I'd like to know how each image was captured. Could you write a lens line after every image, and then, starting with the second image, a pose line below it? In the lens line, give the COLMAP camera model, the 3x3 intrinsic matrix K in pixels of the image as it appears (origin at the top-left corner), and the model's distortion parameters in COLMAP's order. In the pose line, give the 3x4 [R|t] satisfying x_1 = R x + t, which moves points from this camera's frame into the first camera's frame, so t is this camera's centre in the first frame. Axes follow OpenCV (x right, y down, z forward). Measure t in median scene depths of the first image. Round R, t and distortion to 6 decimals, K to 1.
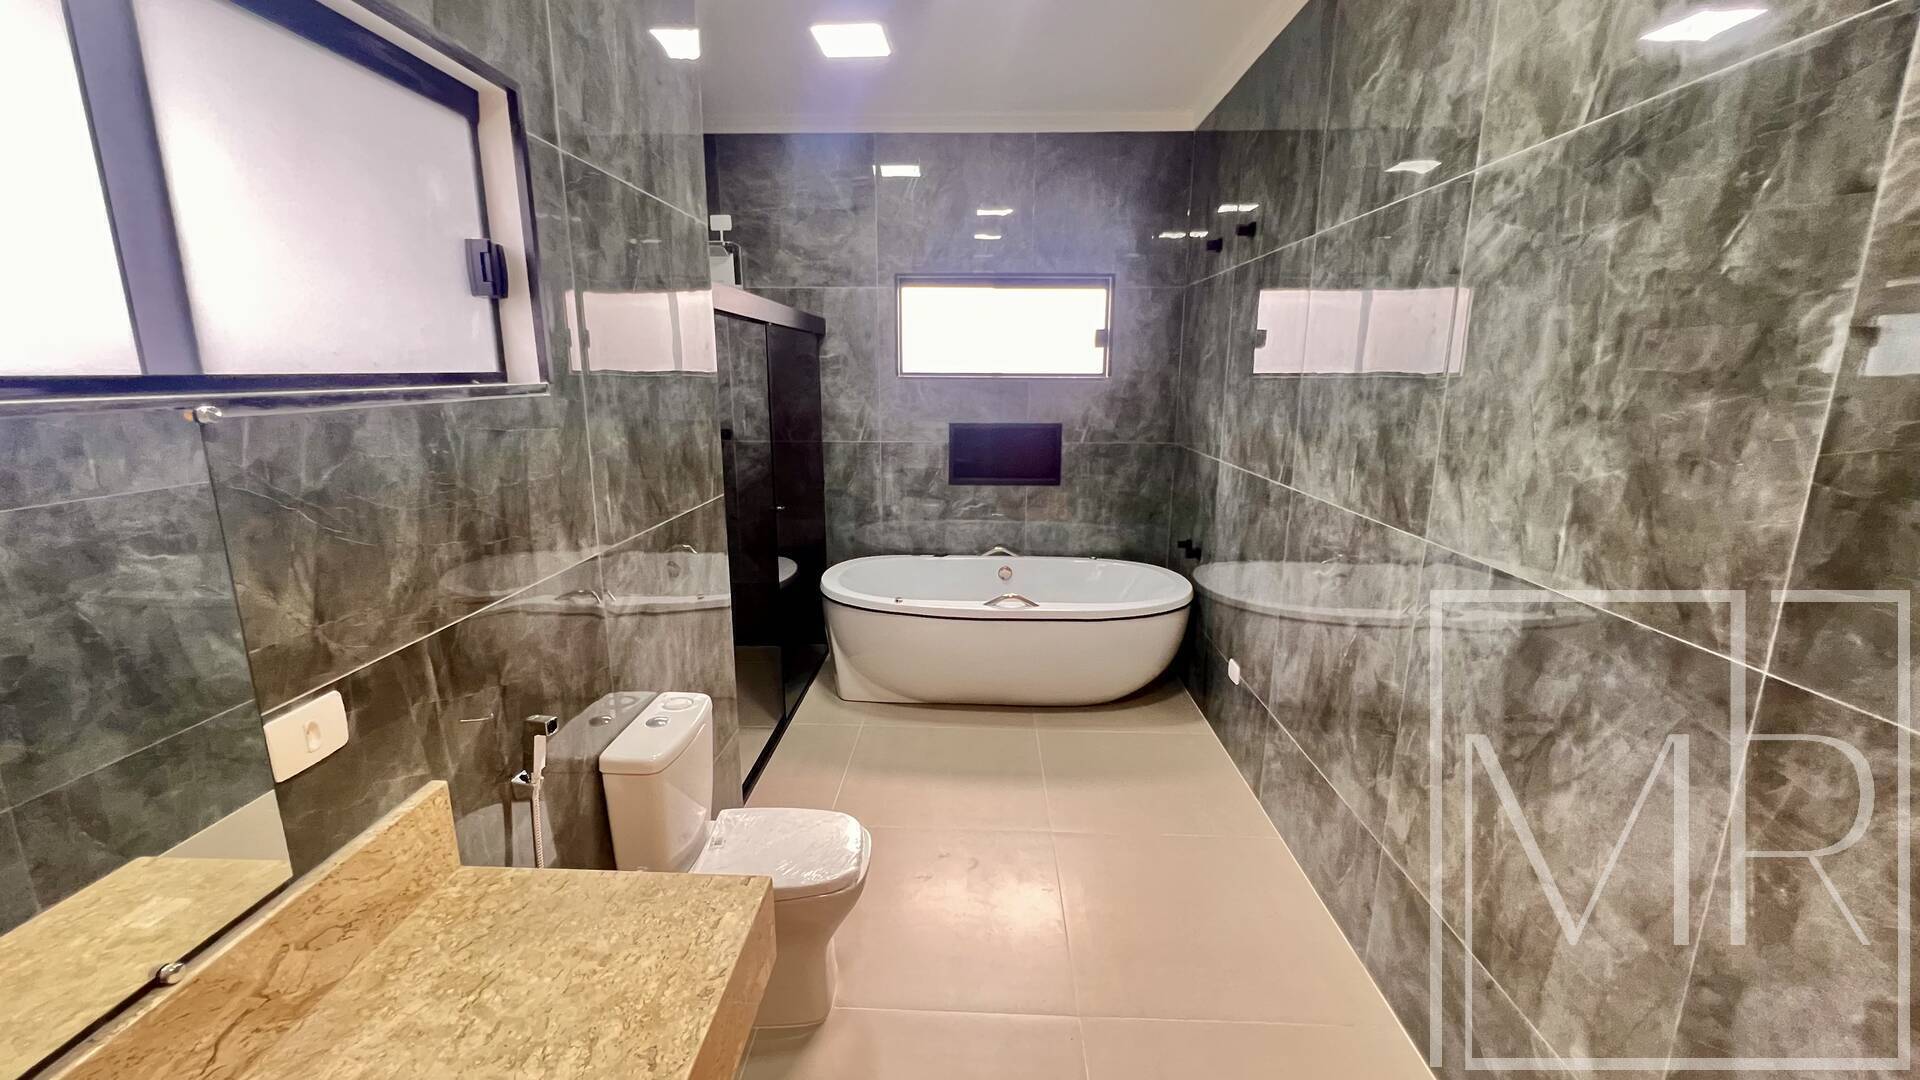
lens RADIAL K [[770.4, 0, 955.7], [0, 770.4, 536.3], [0, 0, 1]] dist [-0.005112, 0.001982]
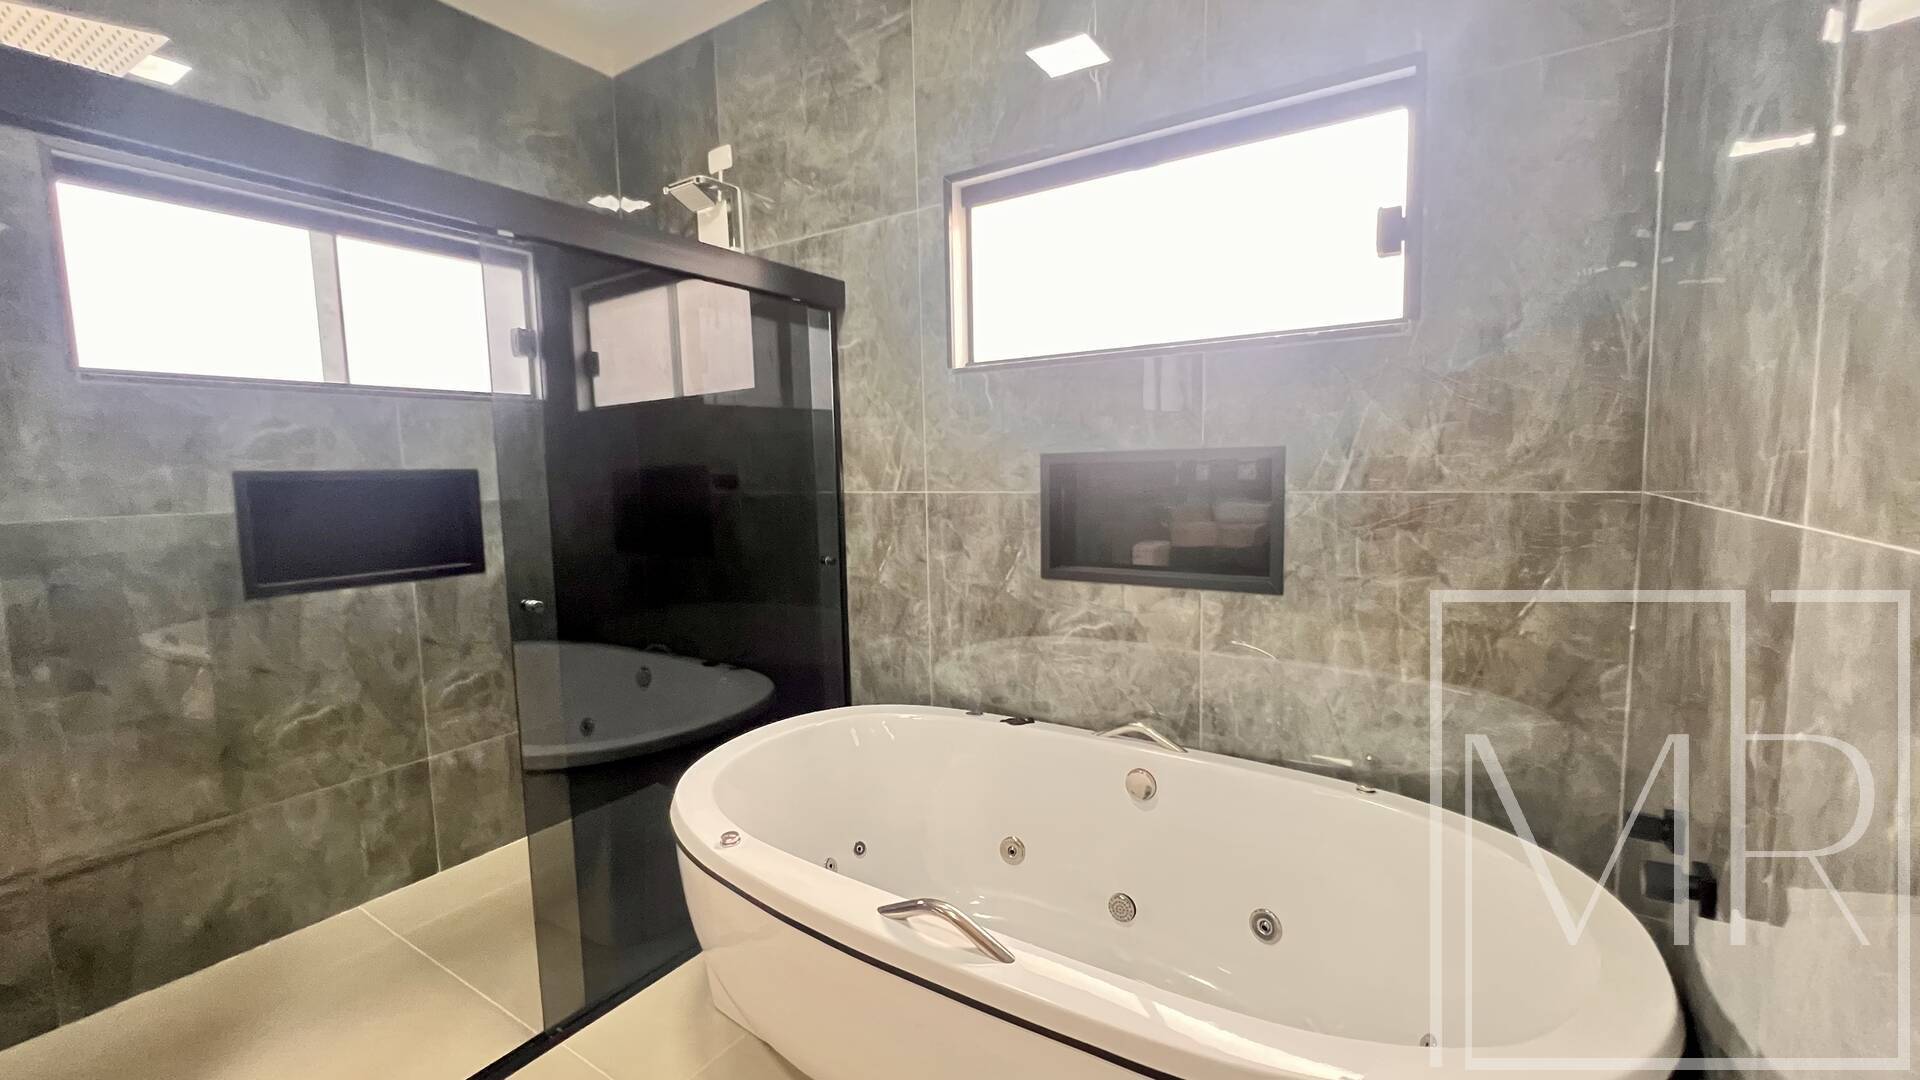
lens RADIAL K [[770.4, 0, 956.5], [0, 770.4, 537.8], [0, 0, 1]] dist [-0.005112, 0.001982]
pose [[0.851971, 0.025801, -0.522953, 0.244927], [-0.085692, 0.992189, -0.090653, -0.053320], [0.516530, 0.122047, 0.847527, 0.671527]]
